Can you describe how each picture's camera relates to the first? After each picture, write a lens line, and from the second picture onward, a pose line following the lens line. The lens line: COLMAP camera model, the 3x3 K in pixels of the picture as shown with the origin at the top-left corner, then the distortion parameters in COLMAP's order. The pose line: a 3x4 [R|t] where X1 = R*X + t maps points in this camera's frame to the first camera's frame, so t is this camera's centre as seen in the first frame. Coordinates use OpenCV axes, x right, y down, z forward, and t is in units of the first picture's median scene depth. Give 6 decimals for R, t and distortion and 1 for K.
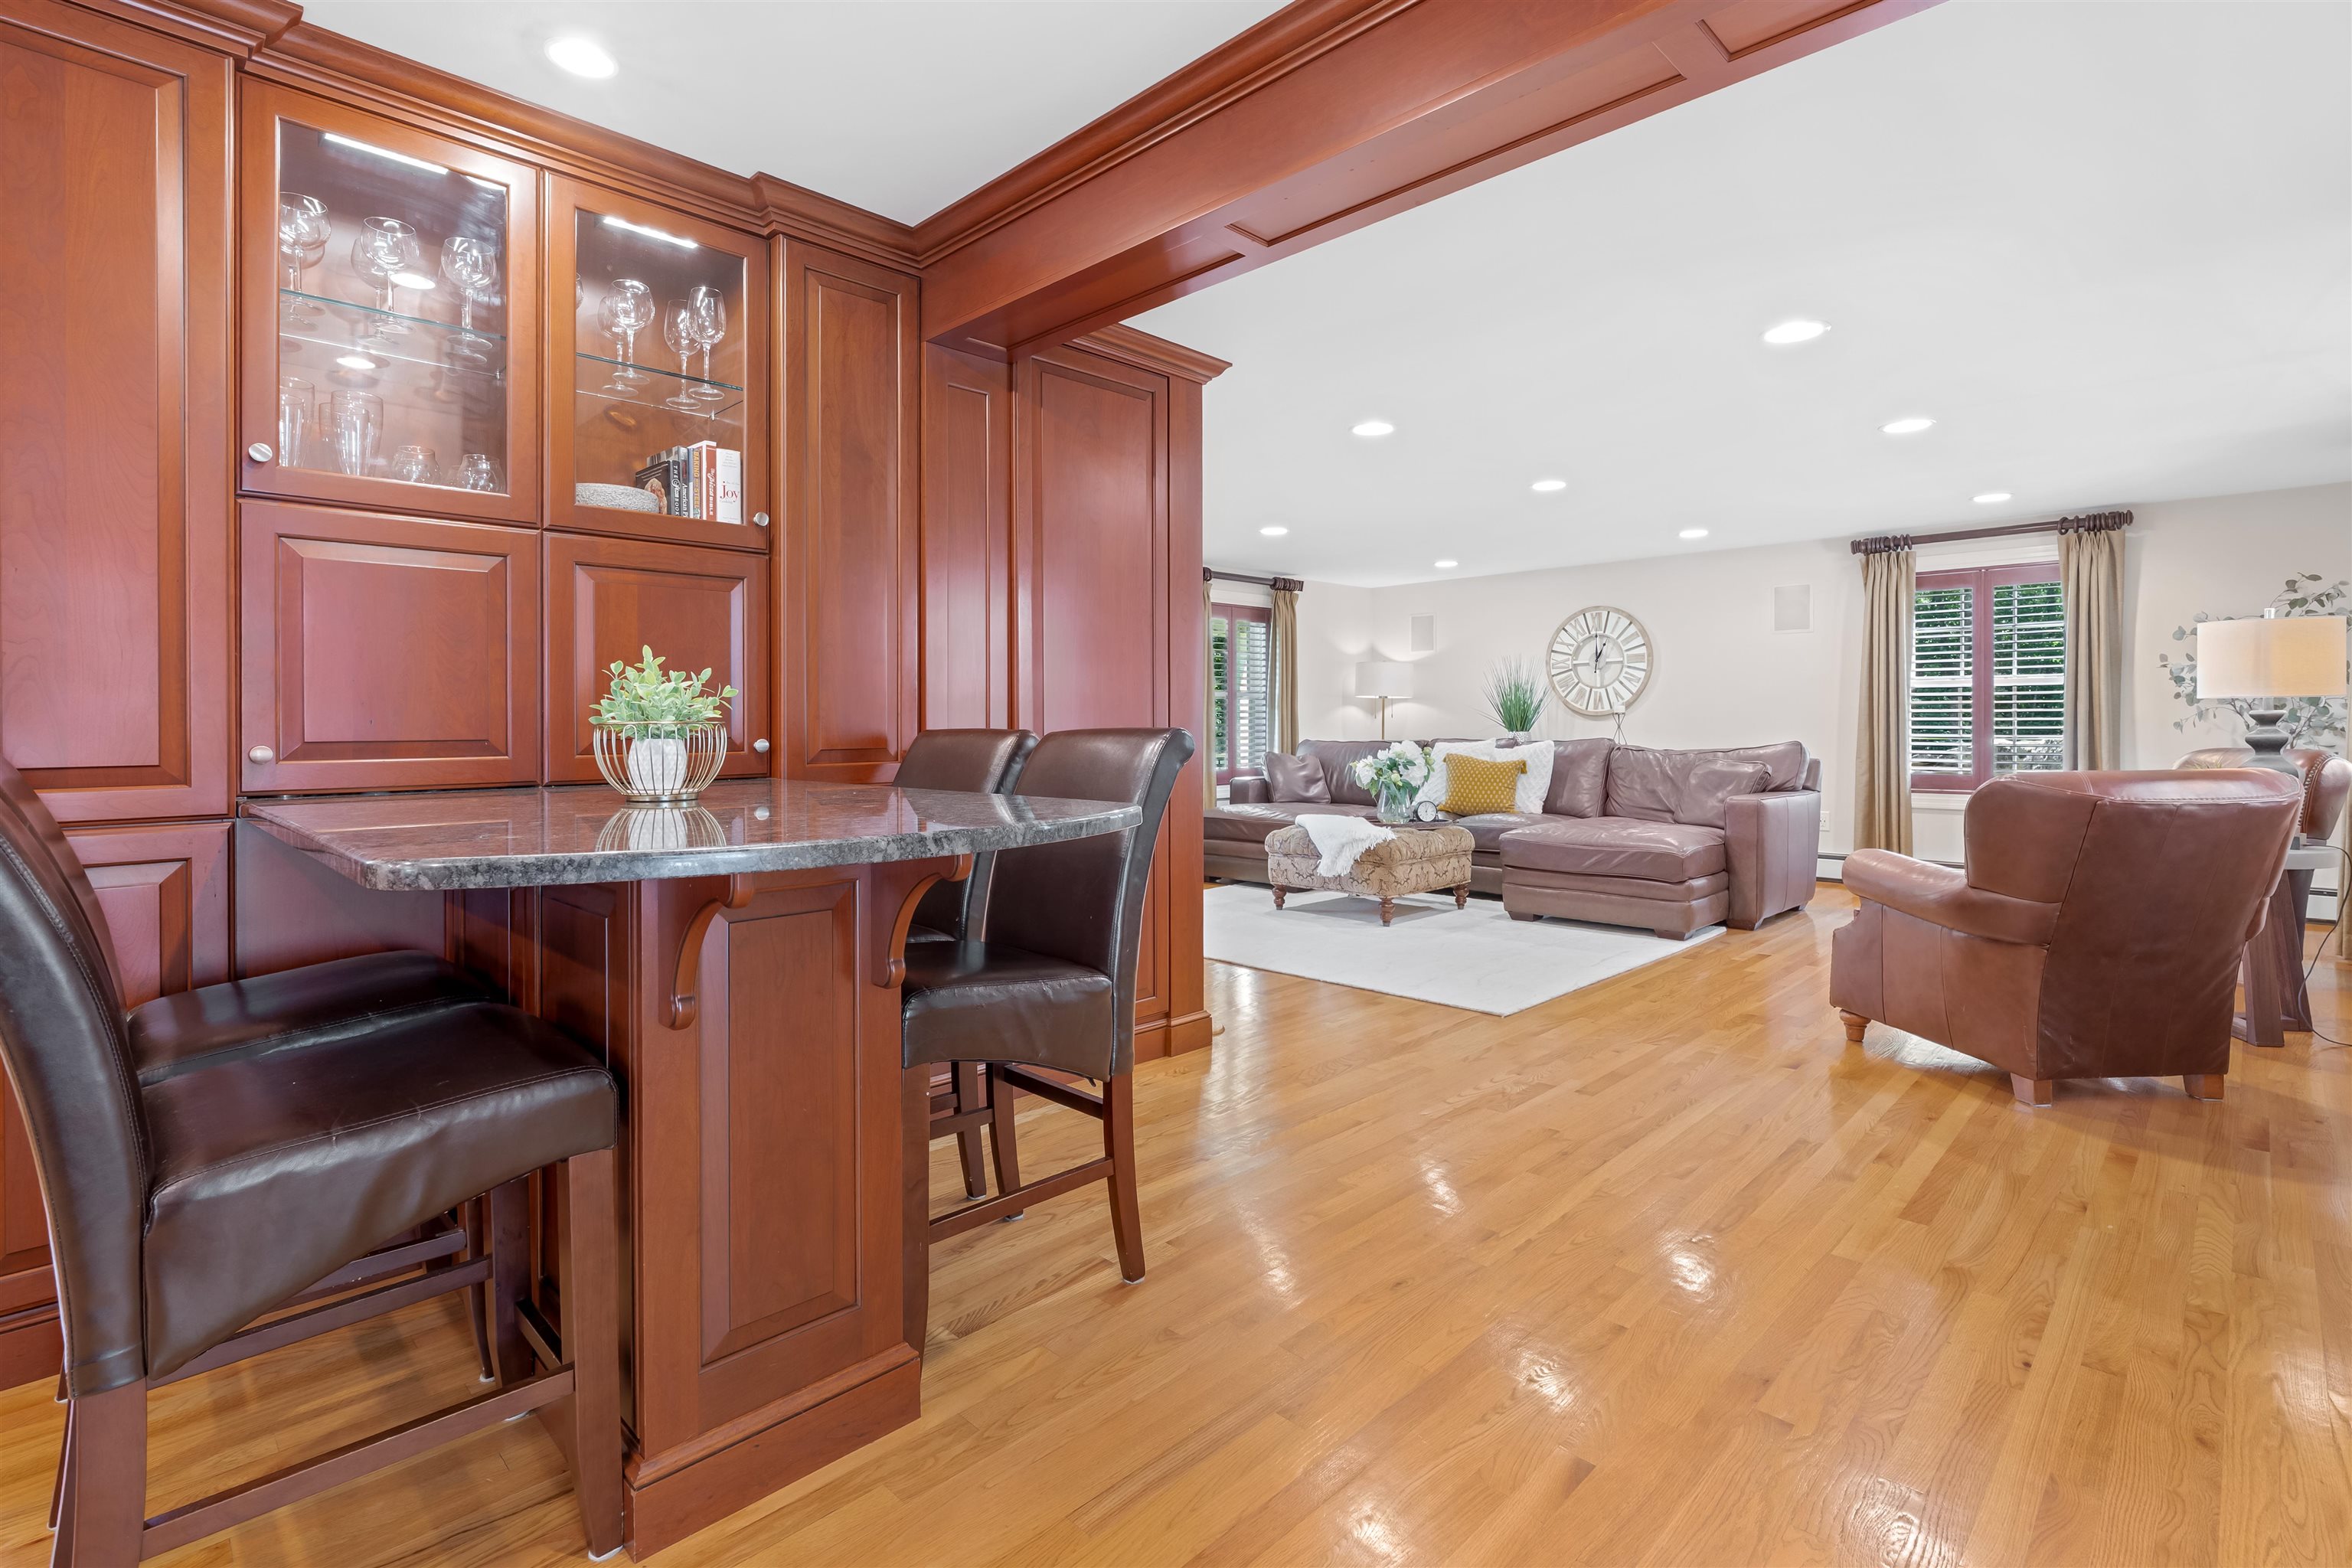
lens RADIAL K [[1060.3, 0, 1234.0], [0, 1060.3, 721.4], [0, 0, 1]] dist [-0.013999, -0.000063]
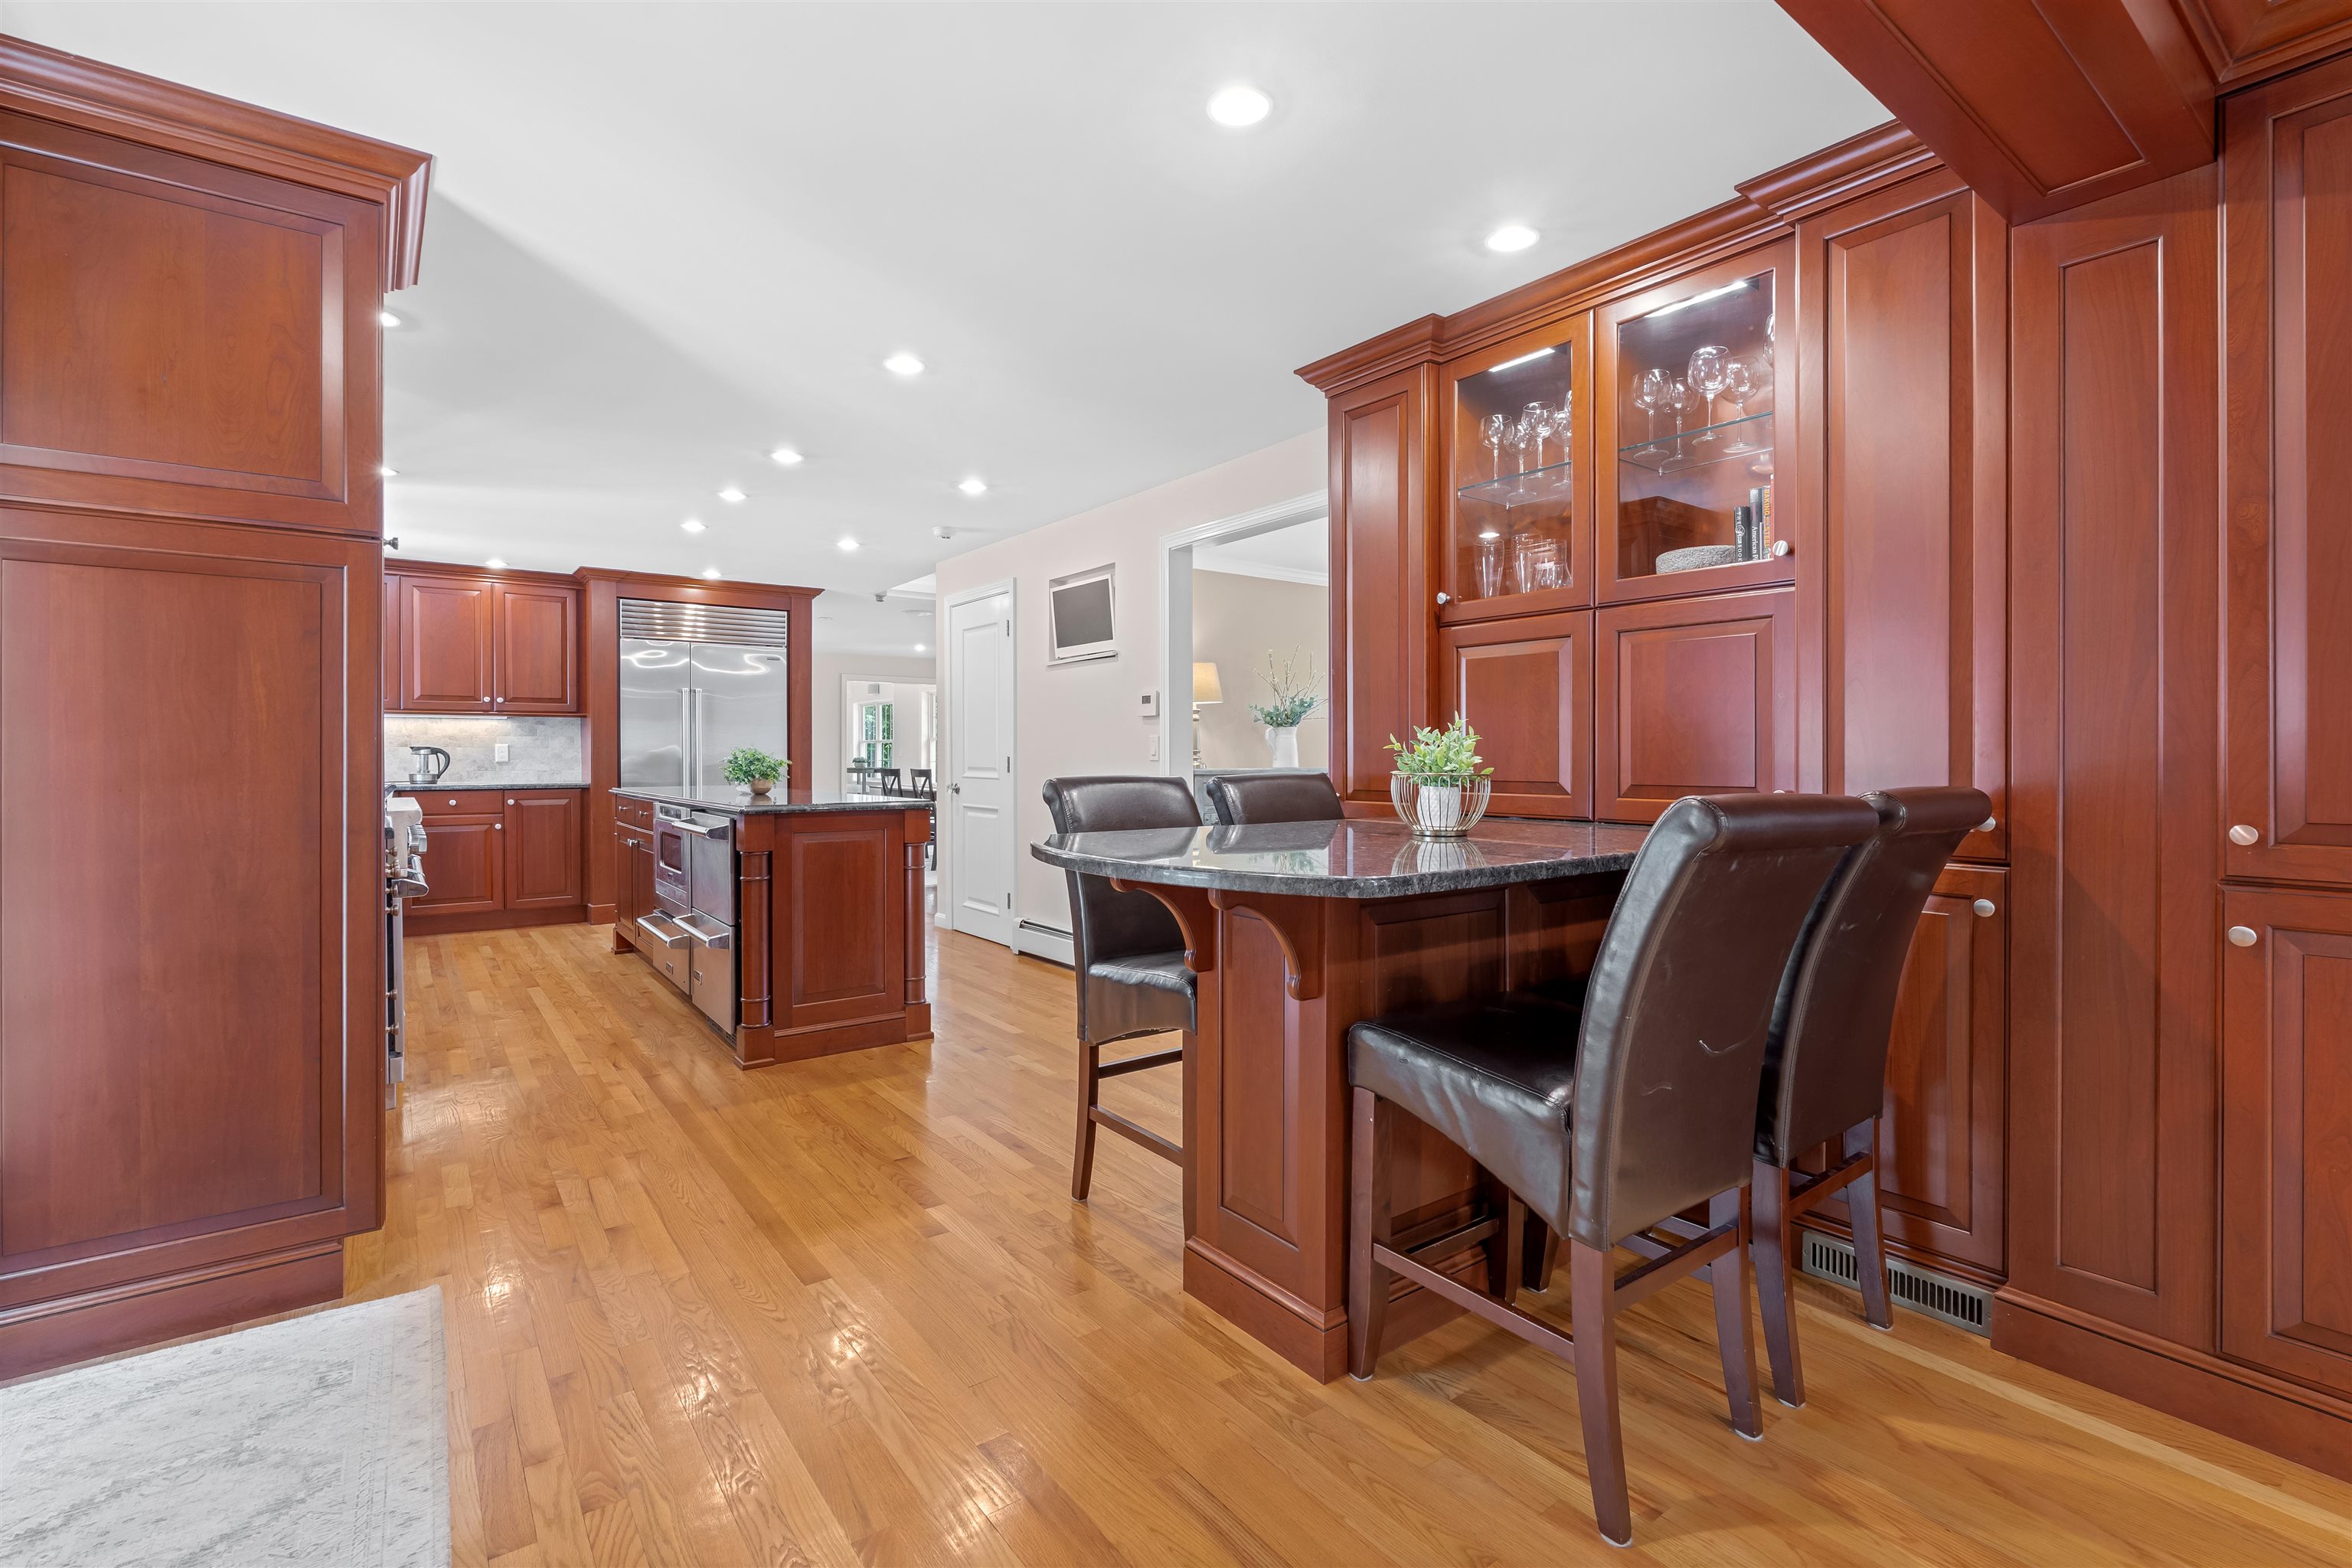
lens RADIAL K [[1060.3, 0, 1199.3], [0, 1060.3, 749.0], [0, 0, 1]] dist [-0.013999, -0.000063]
pose [[-0.156381, 0.002517, -0.987694, 0.749776], [0.001628, 0.999996, 0.002291, -0.031478], [0.987695, -0.001250, -0.156385, 0.913324]]
